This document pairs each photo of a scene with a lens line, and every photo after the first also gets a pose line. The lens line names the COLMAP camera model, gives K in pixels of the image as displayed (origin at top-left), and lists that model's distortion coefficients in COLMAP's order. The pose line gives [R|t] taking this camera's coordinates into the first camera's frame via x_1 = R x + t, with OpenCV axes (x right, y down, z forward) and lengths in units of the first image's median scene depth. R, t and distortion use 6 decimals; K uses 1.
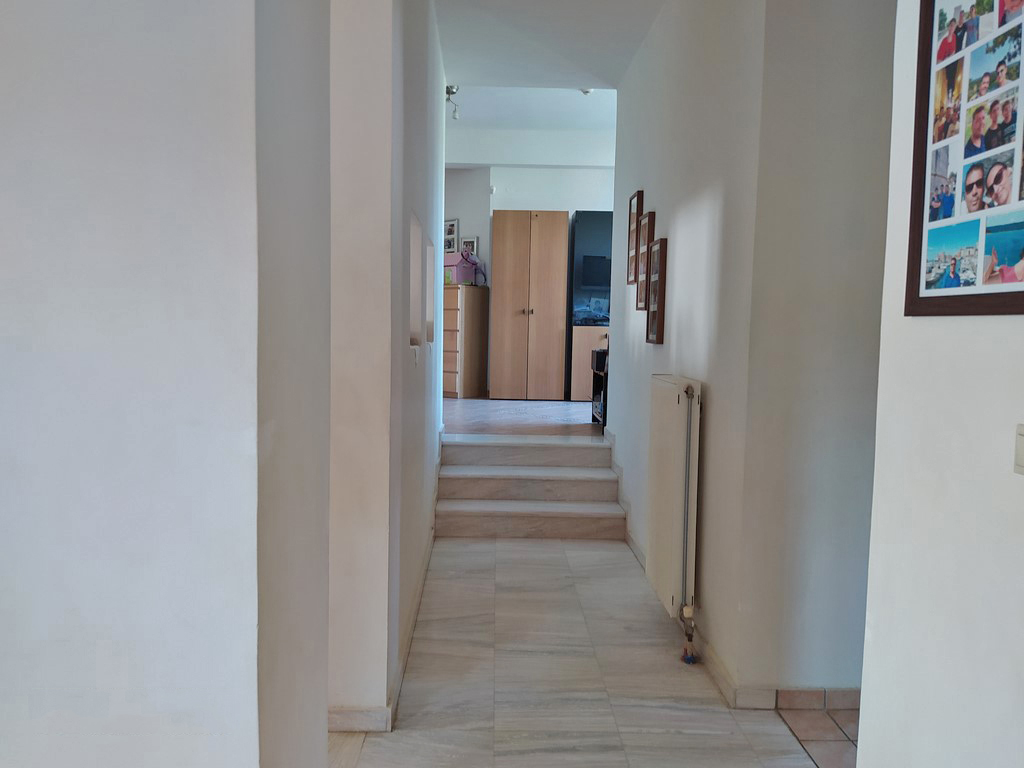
lens RADIAL K [[776.2, 0, 503.6], [0, 776.2, 380.4], [0, 0, 1]] dist [0.038464, -0.066248]
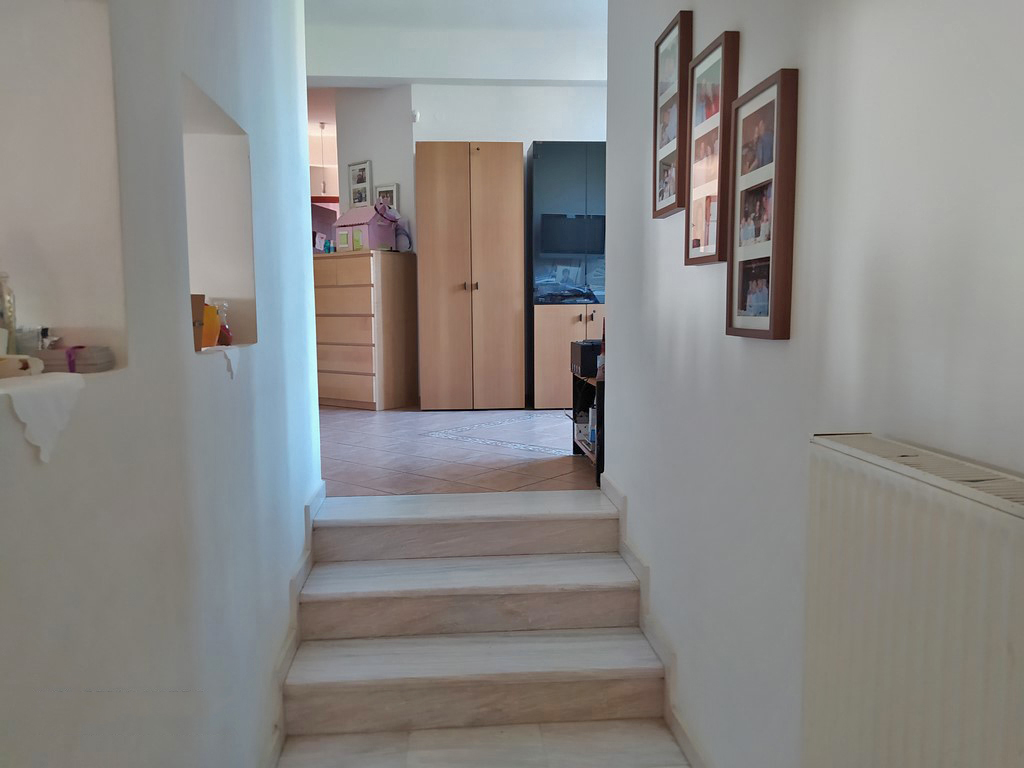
lens RADIAL K [[776.2, 0, 513.9], [0, 776.2, 391.5], [0, 0, 1]] dist [0.038464, -0.066248]
pose [[0.996770, -0.033557, 0.072966, 0.015927], [0.030801, 0.998781, 0.038582, -0.018859], [-0.074172, -0.036210, 0.996588, 0.289223]]
